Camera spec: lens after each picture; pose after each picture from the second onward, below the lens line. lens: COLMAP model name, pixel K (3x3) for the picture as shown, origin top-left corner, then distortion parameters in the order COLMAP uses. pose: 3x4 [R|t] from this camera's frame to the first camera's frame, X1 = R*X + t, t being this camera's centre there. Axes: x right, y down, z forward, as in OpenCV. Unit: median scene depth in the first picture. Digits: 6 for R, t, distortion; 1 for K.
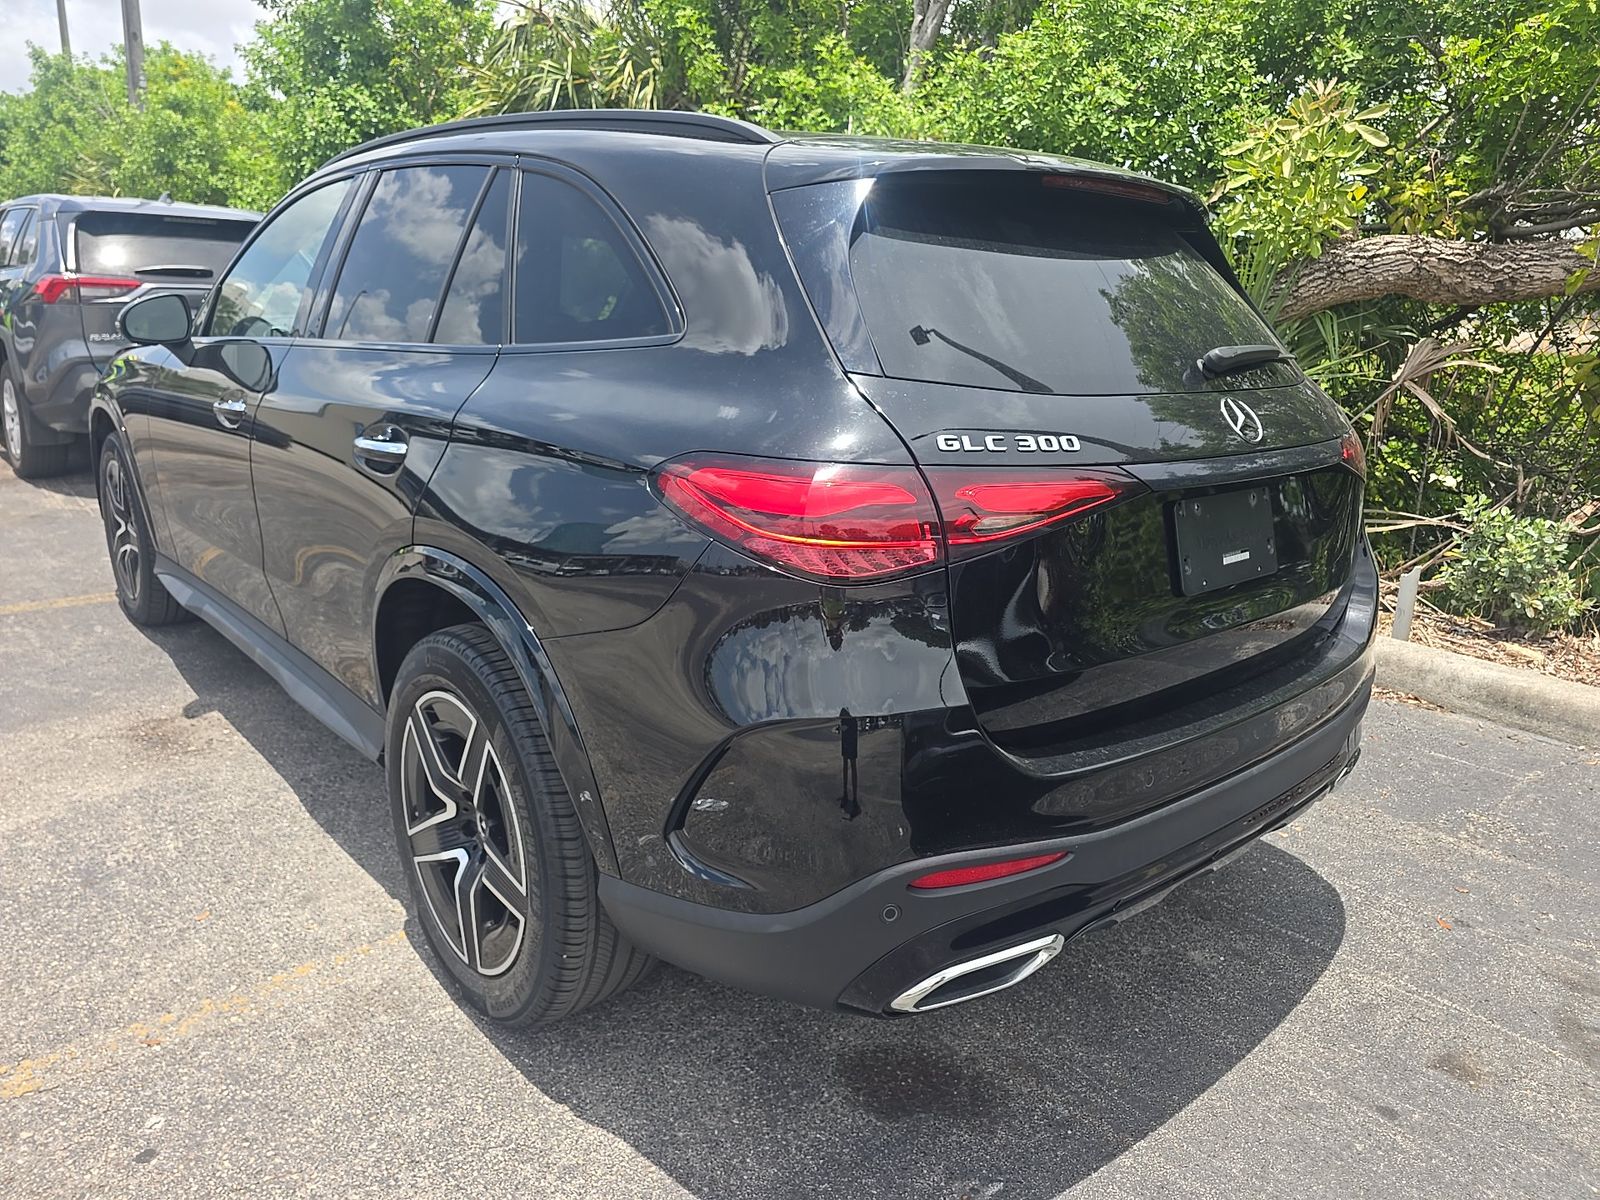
lens RADIAL K [[1067.8, 0, 800.0], [0, 1067.8, 600.0], [0, 0, 1]] dist [0.029814, -0.035995]
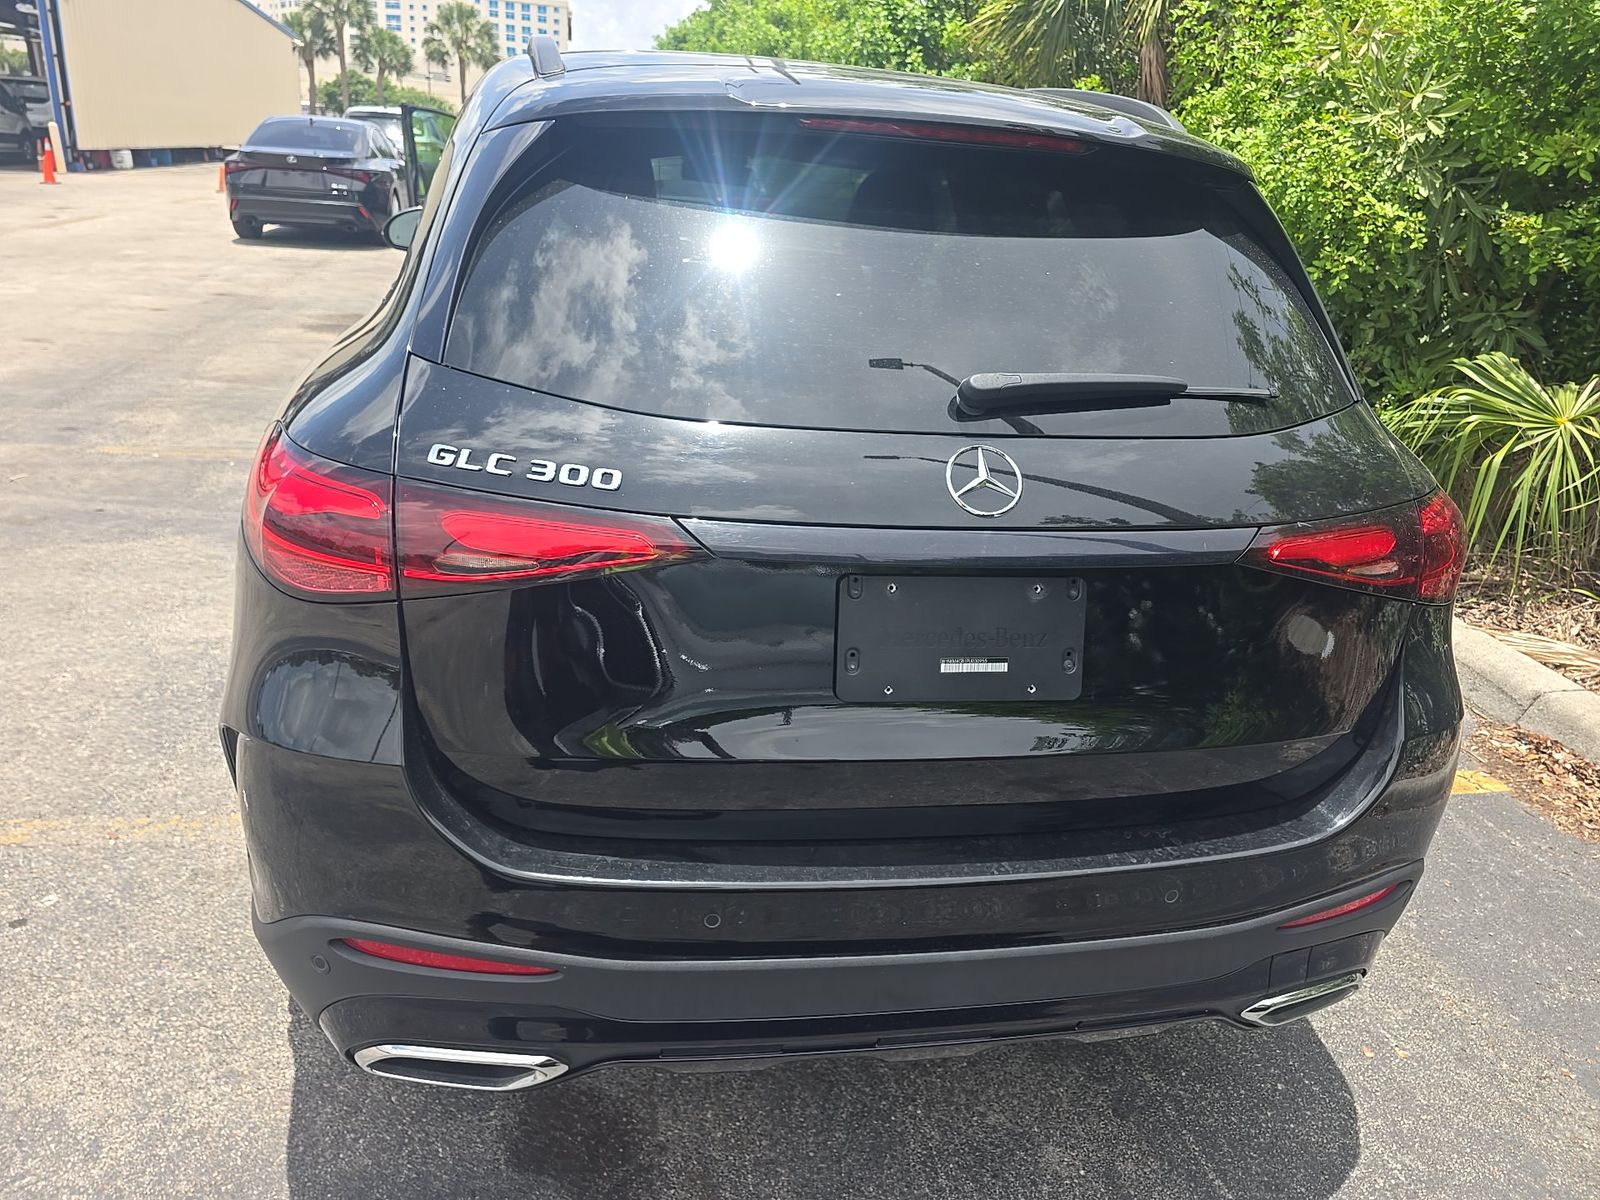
lens RADIAL K [[1067.8, 0, 800.0], [0, 1067.8, 600.0], [0, 0, 1]] dist [0.029814, -0.035995]
pose [[0.860180, 0.211492, -0.464072, 0.692150], [-0.175723, 0.977147, 0.119605, -0.163414], [0.478761, -0.021333, 0.877686, 0.355174]]
